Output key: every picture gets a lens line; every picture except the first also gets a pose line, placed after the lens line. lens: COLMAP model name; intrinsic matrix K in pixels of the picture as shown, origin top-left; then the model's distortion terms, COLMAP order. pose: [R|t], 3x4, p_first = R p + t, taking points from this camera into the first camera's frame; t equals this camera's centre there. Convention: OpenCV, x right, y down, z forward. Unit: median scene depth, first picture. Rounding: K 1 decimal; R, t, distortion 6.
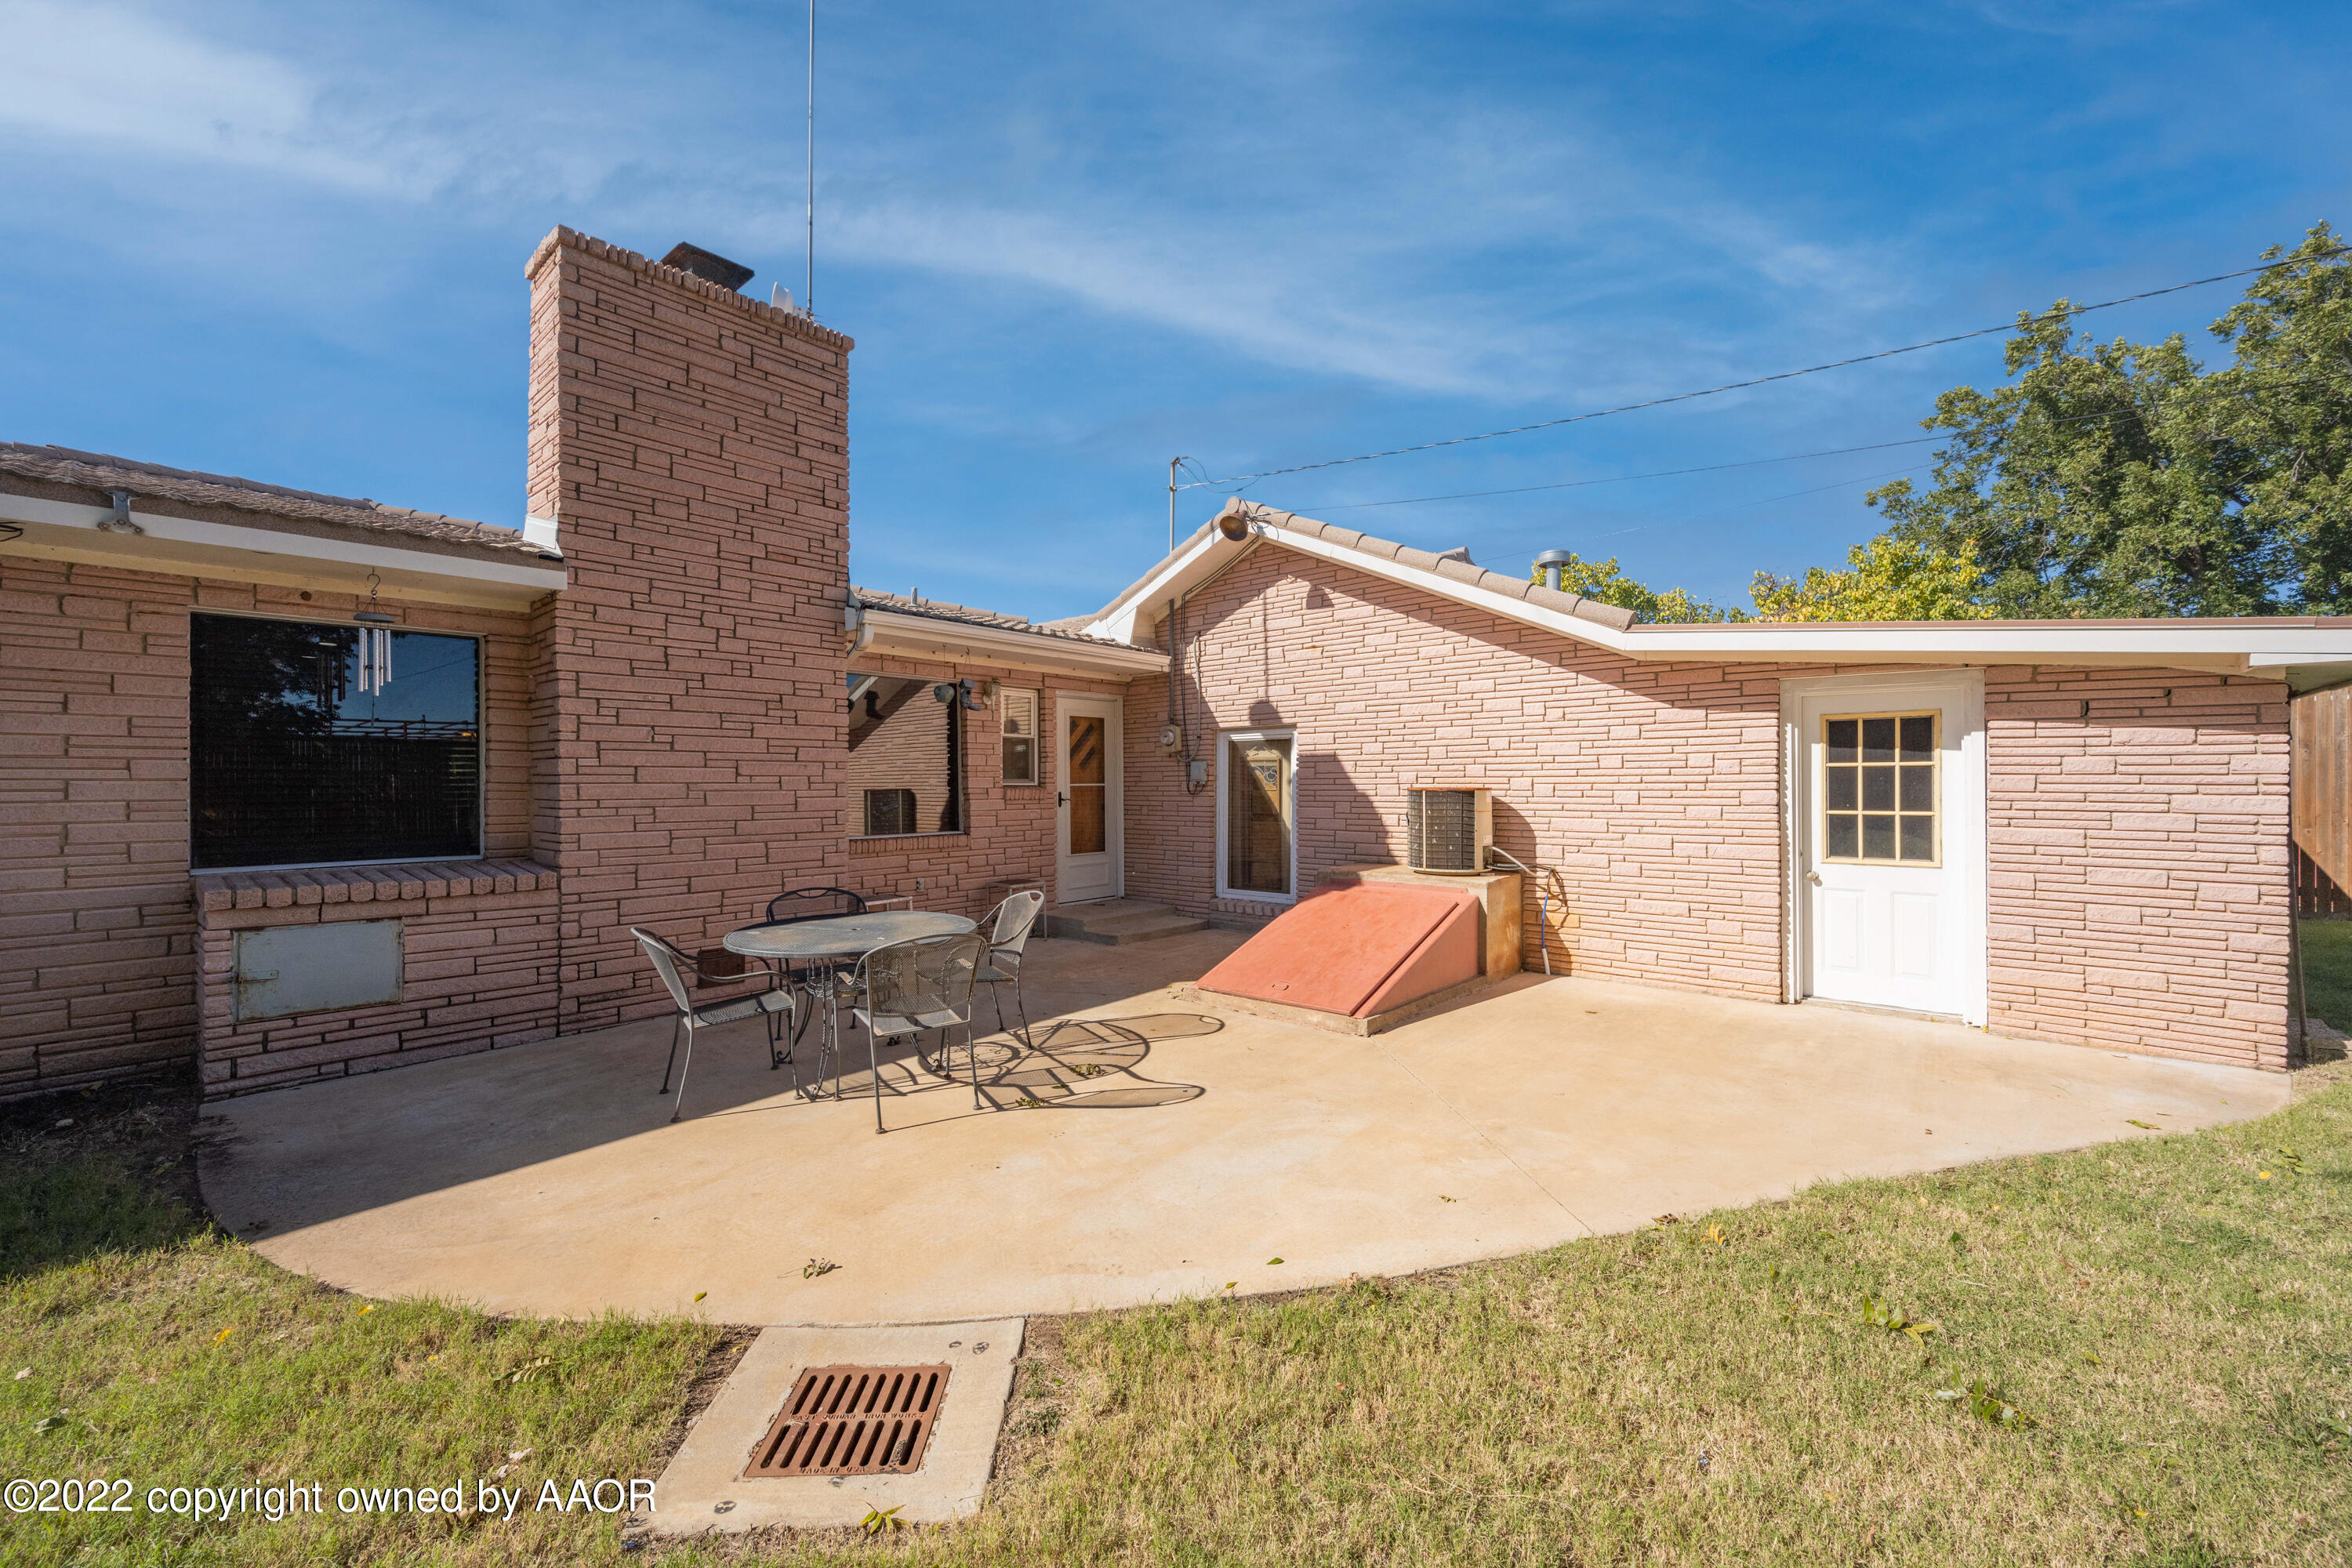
lens RADIAL K [[930.3, 0, 1185.5], [0, 930.3, 787.4], [0, 0, 1]] dist [-0.001824, -0.000226]
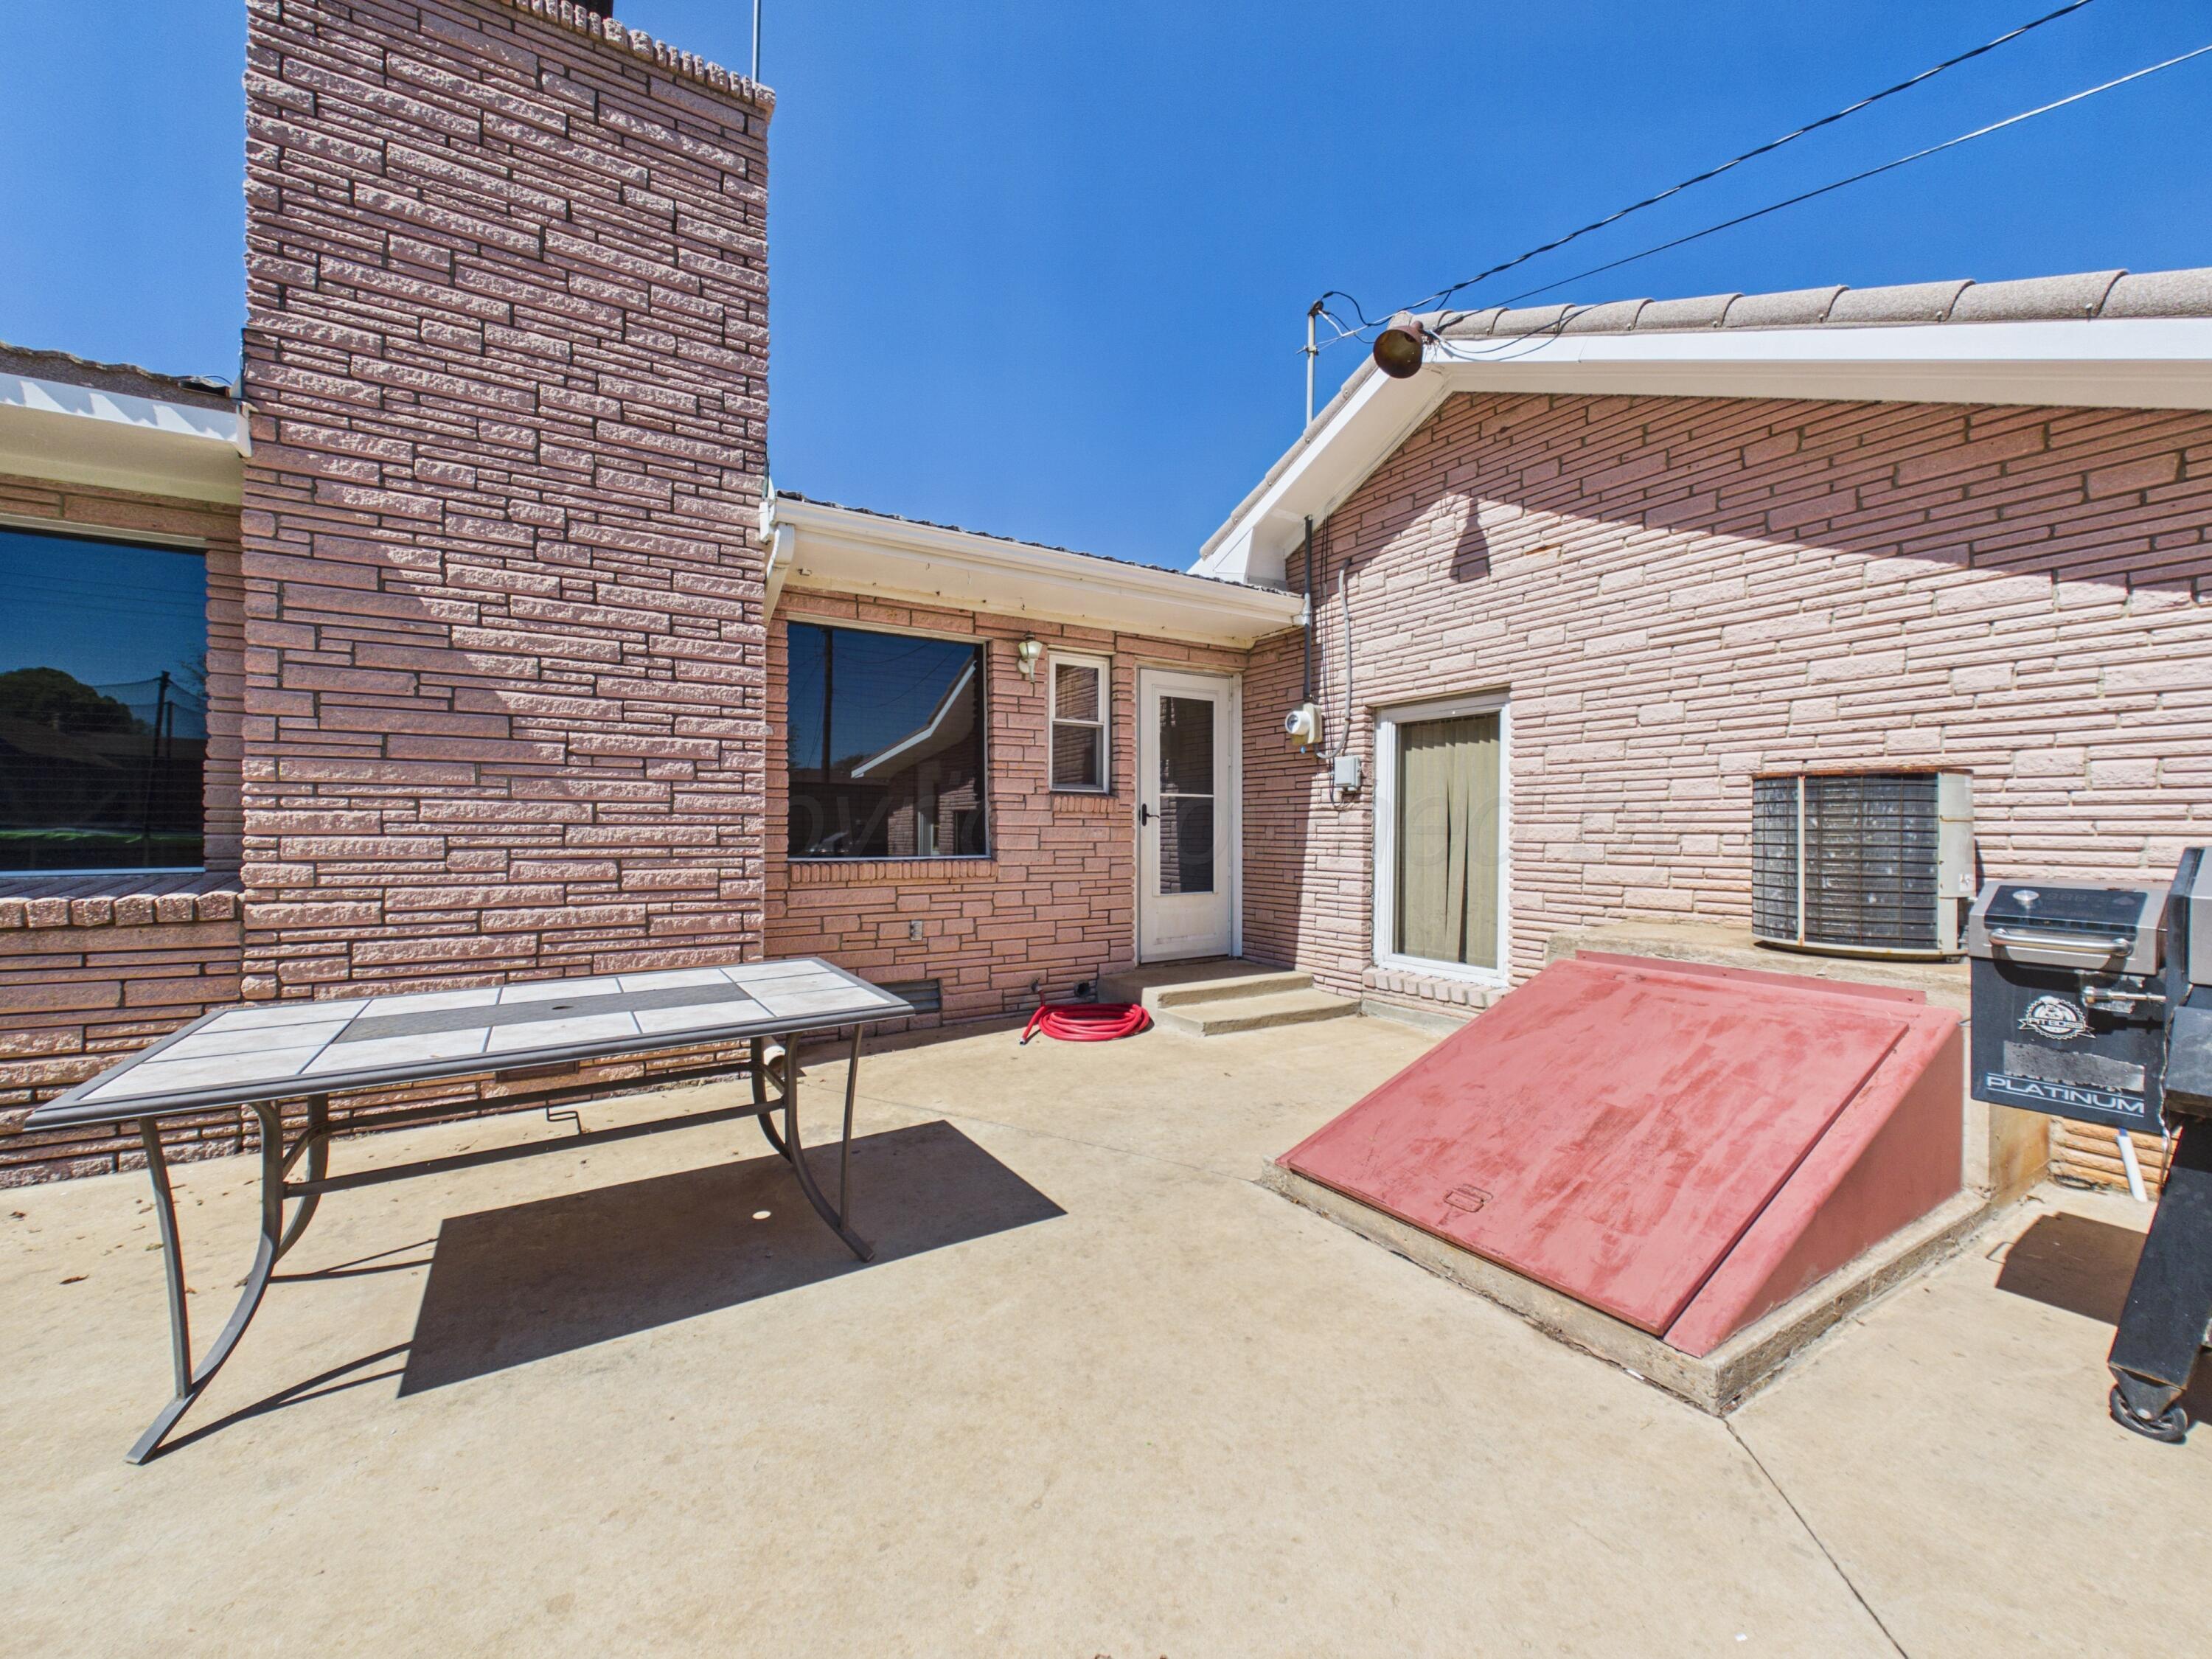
lens RADIAL K [[900.7, 0, 1106.0], [0, 900.7, 829.5], [0, 0, 1]] dist [-0.014512, -0.000260]
pose [[0.955335, 0.006798, -0.295447, 0.043137], [-0.007417, 0.999972, -0.000976, 0.027299], [0.295432, 0.003124, 0.955359, 0.385121]]
